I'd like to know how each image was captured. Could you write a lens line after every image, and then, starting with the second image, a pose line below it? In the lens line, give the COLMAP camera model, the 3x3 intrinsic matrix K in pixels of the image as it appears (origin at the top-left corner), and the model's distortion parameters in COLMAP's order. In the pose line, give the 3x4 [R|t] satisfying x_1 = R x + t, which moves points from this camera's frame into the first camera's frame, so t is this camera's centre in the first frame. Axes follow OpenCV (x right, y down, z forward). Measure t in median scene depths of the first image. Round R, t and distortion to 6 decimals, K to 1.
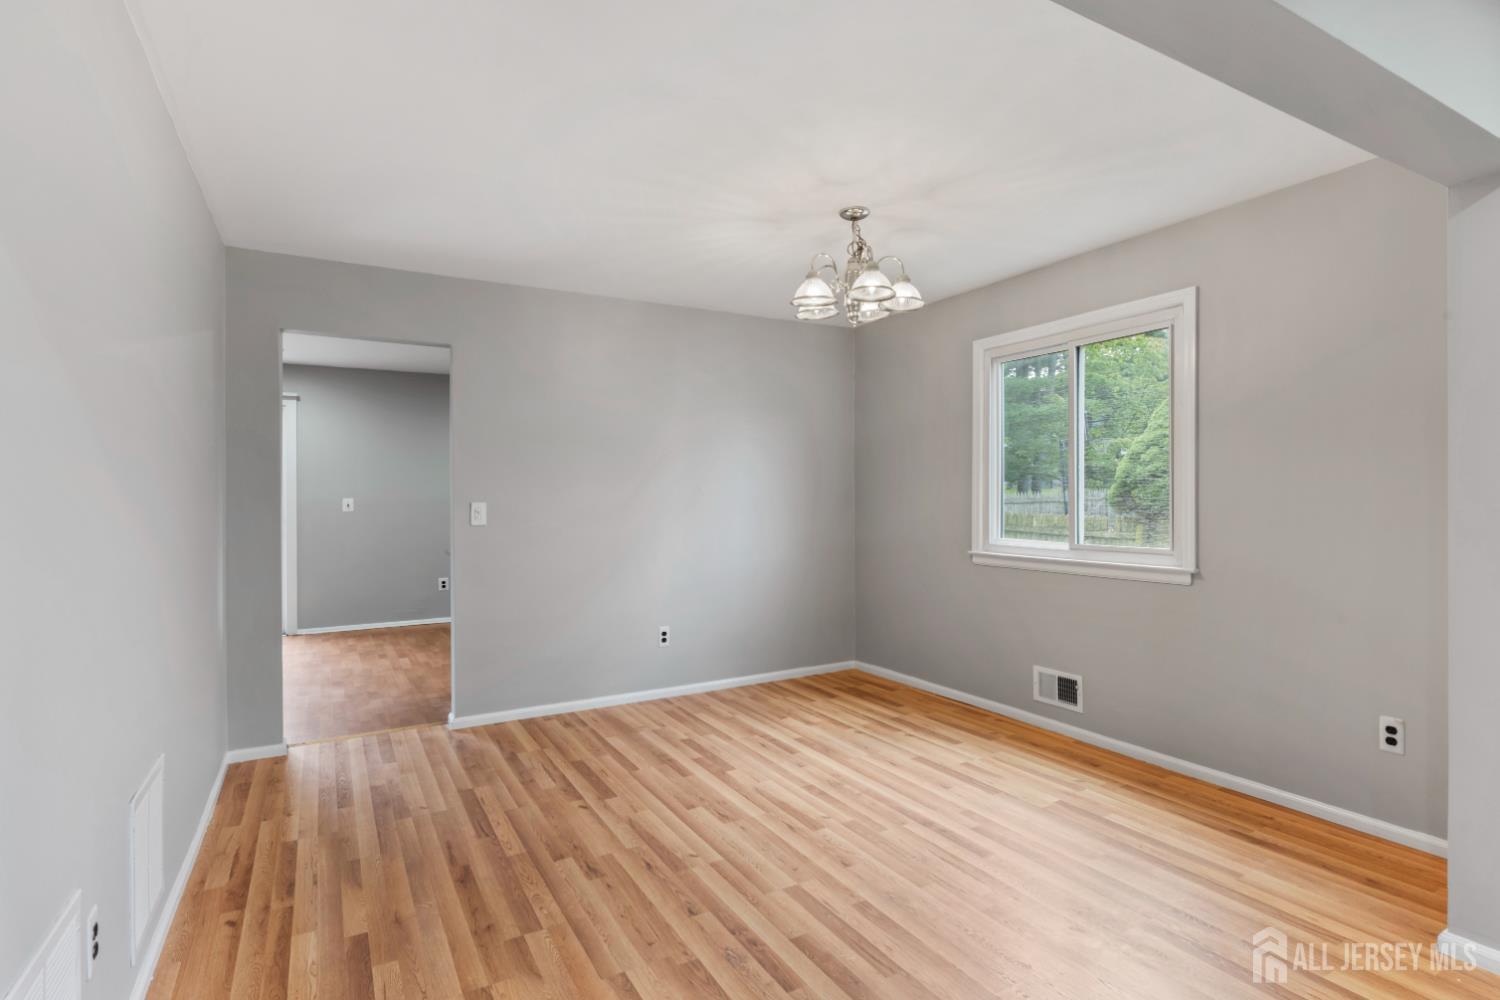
lens RADIAL K [[753.6, 0, 750.0], [0, 753.6, 500.0], [0, 0, 1]] dist [0.001180, -0.000195]
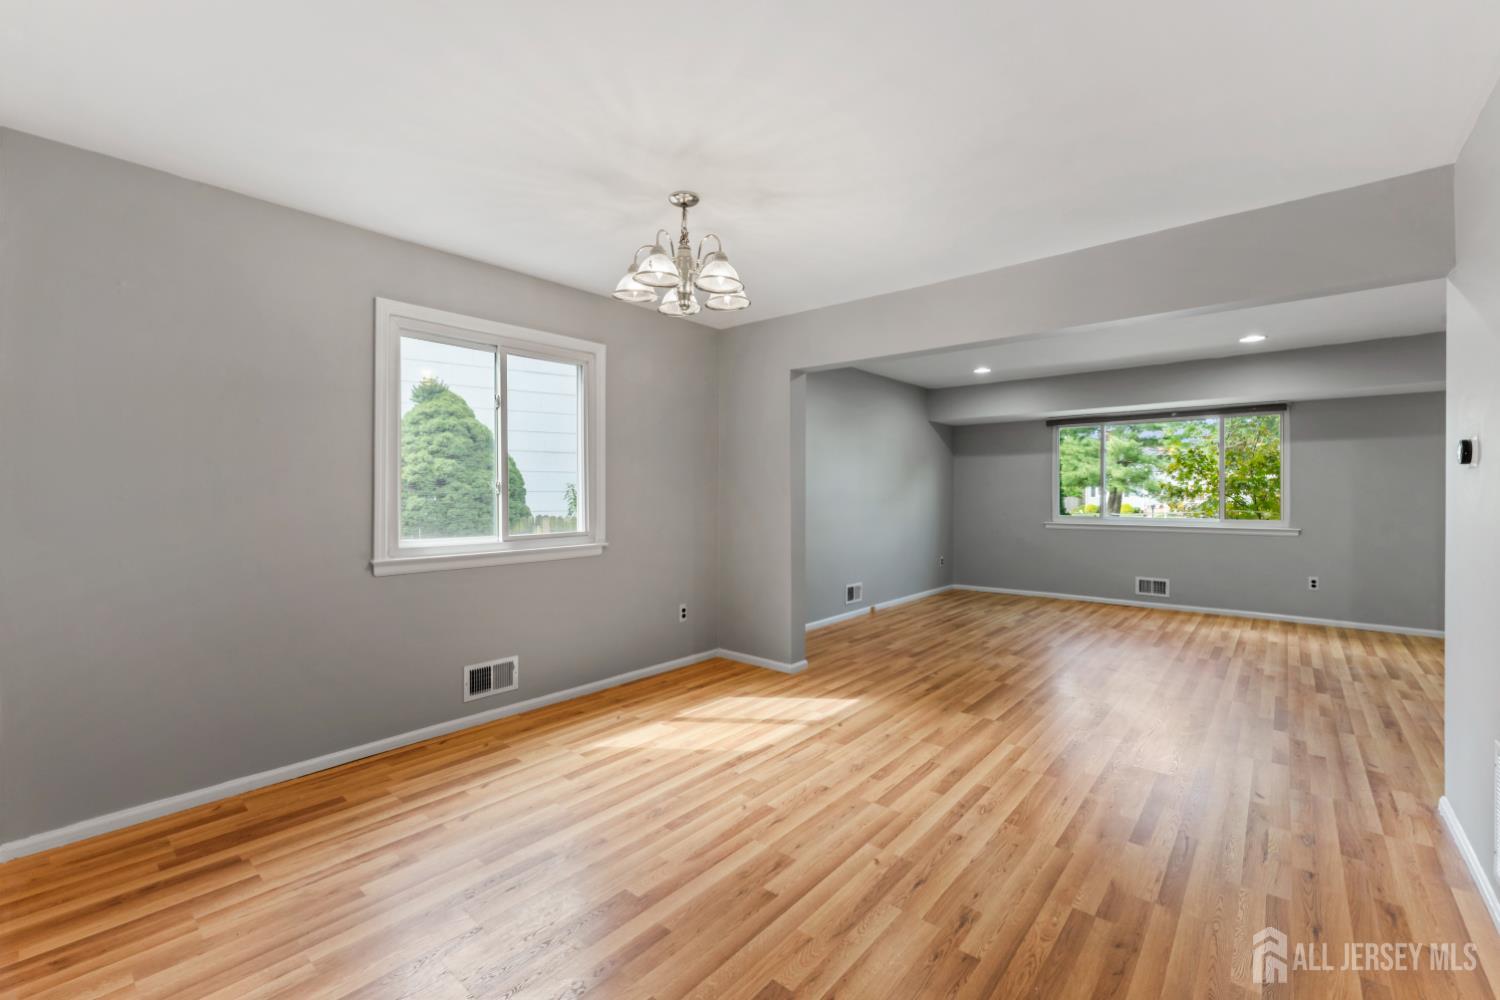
lens RADIAL K [[632.4, 0, 753.6], [0, 632.4, 491.6], [0, 0, 1]] dist [-0.001169, -0.000633]
pose [[-0.347883, 0.003021, 0.937533, -0.702391], [0.006244, 0.999980, -0.000905, -0.001923], [-0.937517, 0.005539, -0.347895, 1.283956]]
